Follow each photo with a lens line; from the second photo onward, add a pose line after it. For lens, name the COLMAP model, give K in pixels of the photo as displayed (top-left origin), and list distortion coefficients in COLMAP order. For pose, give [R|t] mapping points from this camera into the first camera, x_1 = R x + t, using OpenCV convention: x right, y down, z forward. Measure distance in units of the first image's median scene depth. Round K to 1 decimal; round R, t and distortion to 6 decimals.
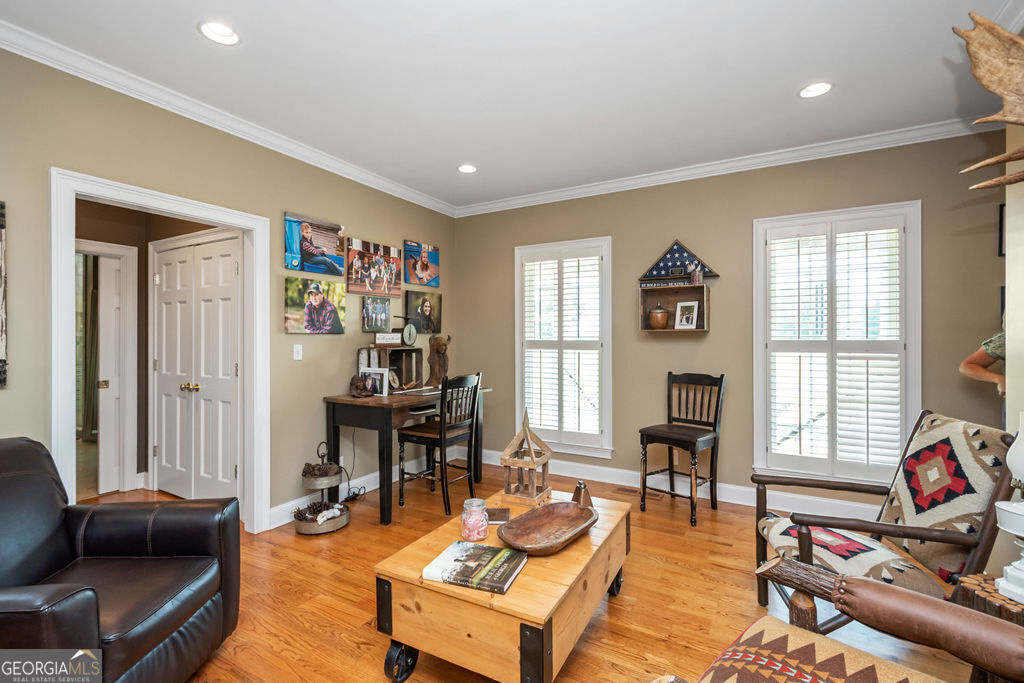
lens RADIAL K [[457.0, 0, 511.8], [0, 457.0, 338.9], [0, 0, 1]] dist [0.001321, -0.000884]
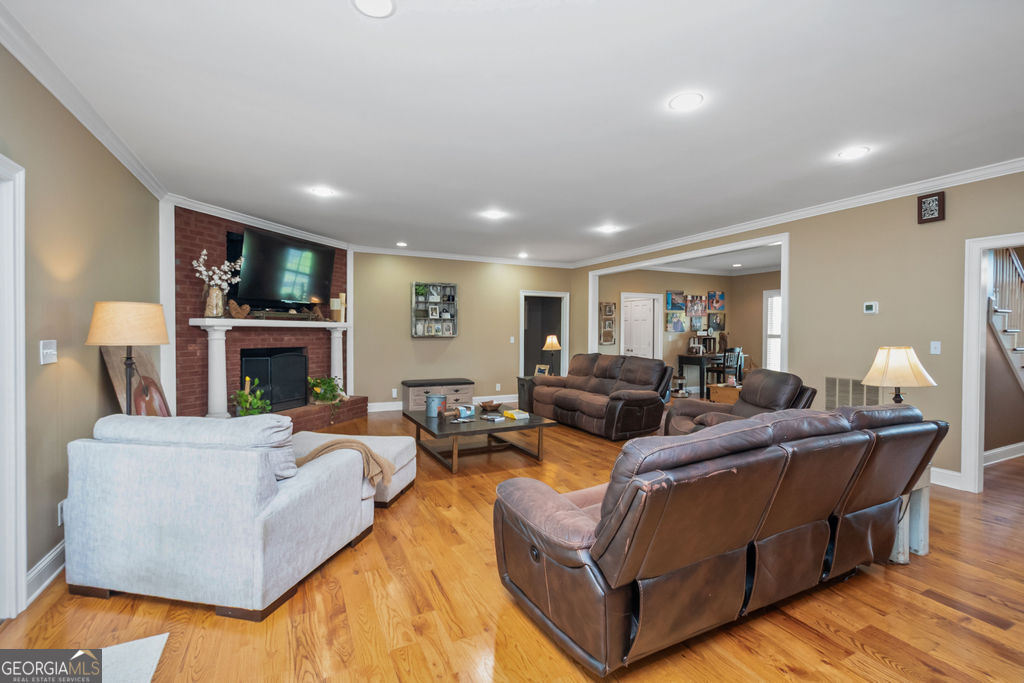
lens RADIAL K [[457.0, 0, 508.8], [0, 457.0, 359.2], [0, 0, 1]] dist [0.001321, -0.000884]
pose [[0.818886, 0.020527, -0.573589, 0.318205], [0.003212, 0.999181, 0.040343, 0.036335], [0.573948, -0.034878, 0.818149, -1.731247]]
